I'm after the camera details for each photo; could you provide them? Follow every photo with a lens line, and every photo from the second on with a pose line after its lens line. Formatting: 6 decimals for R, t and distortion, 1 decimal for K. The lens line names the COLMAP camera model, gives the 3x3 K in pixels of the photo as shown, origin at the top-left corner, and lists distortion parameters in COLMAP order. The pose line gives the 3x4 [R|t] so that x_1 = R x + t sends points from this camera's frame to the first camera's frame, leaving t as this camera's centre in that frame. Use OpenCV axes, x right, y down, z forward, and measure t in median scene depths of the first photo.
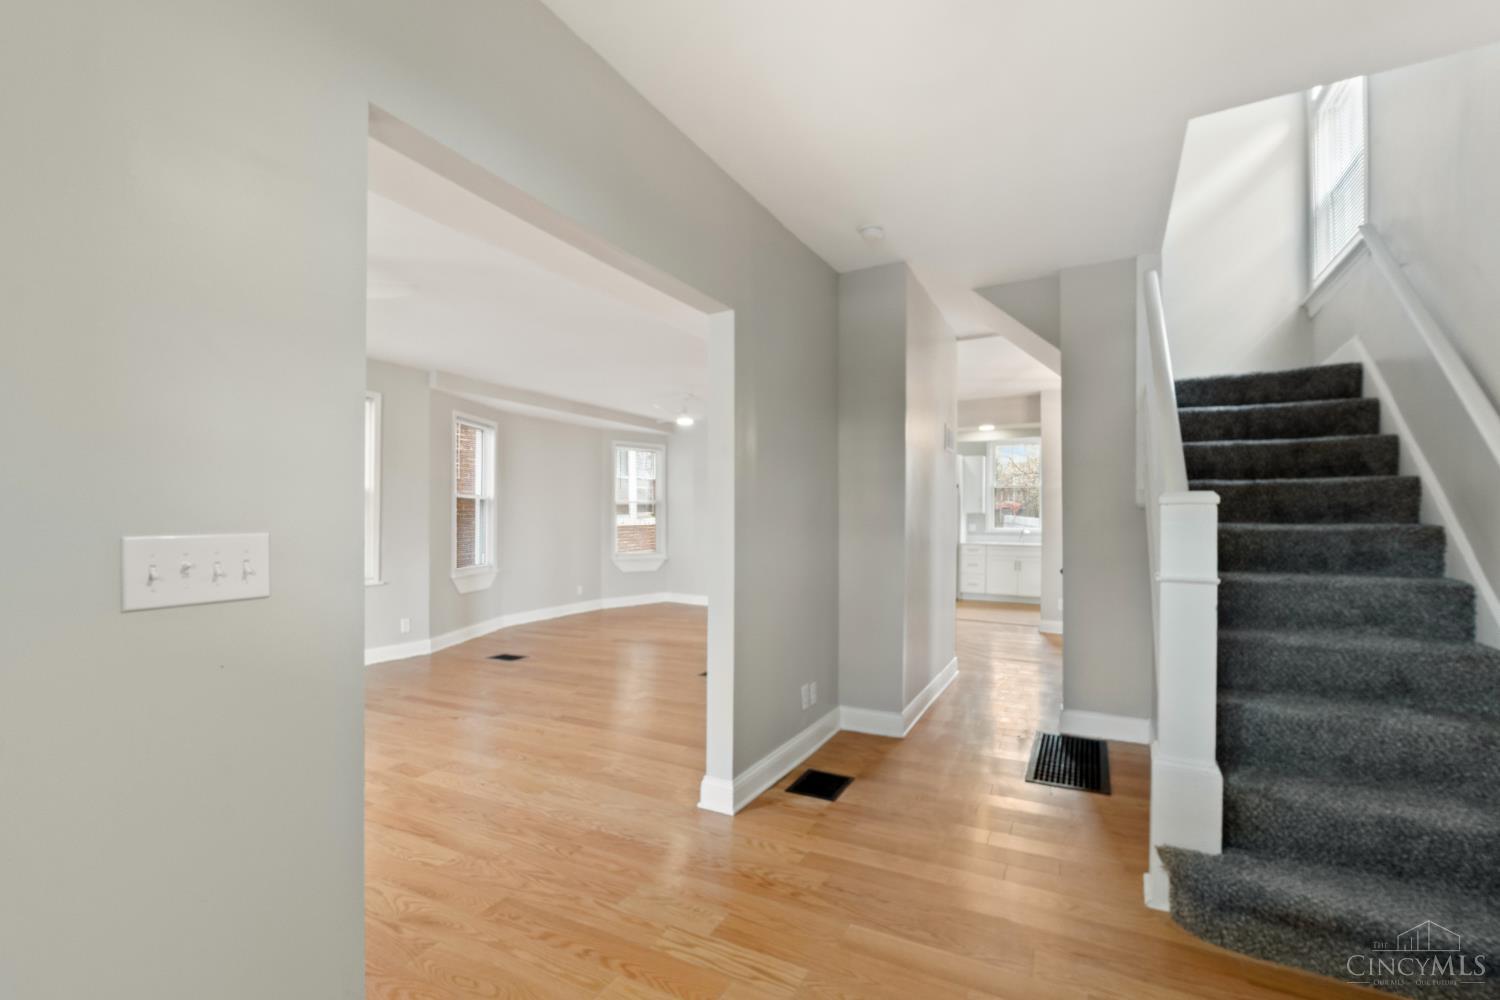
lens RADIAL K [[667.7, 0, 749.1], [0, 667.7, 528.3], [0, 0, 1]] dist [-0.008863, 0.001652]
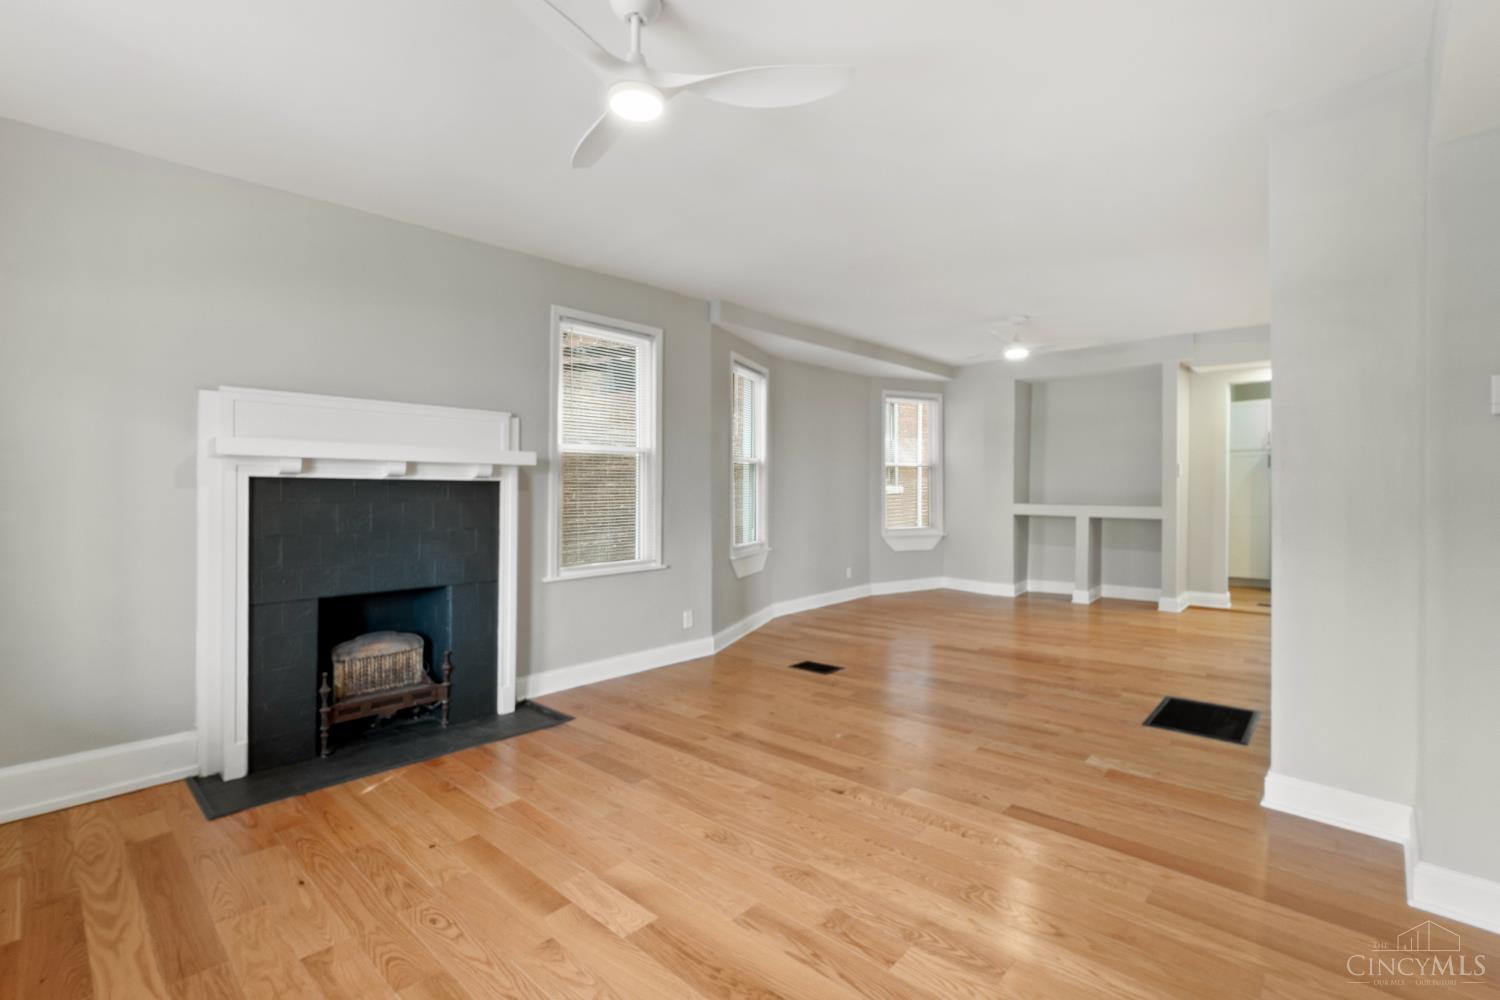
lens RADIAL K [[667.7, 0, 723.6], [0, 667.7, 498.1], [0, 0, 1]] dist [-0.008863, 0.001652]
pose [[0.961549, -0.004719, -0.274592, -0.213036], [0.004534, 0.999989, -0.001308, 0.000958], [0.274595, 0.000012, 0.961560, 0.200882]]
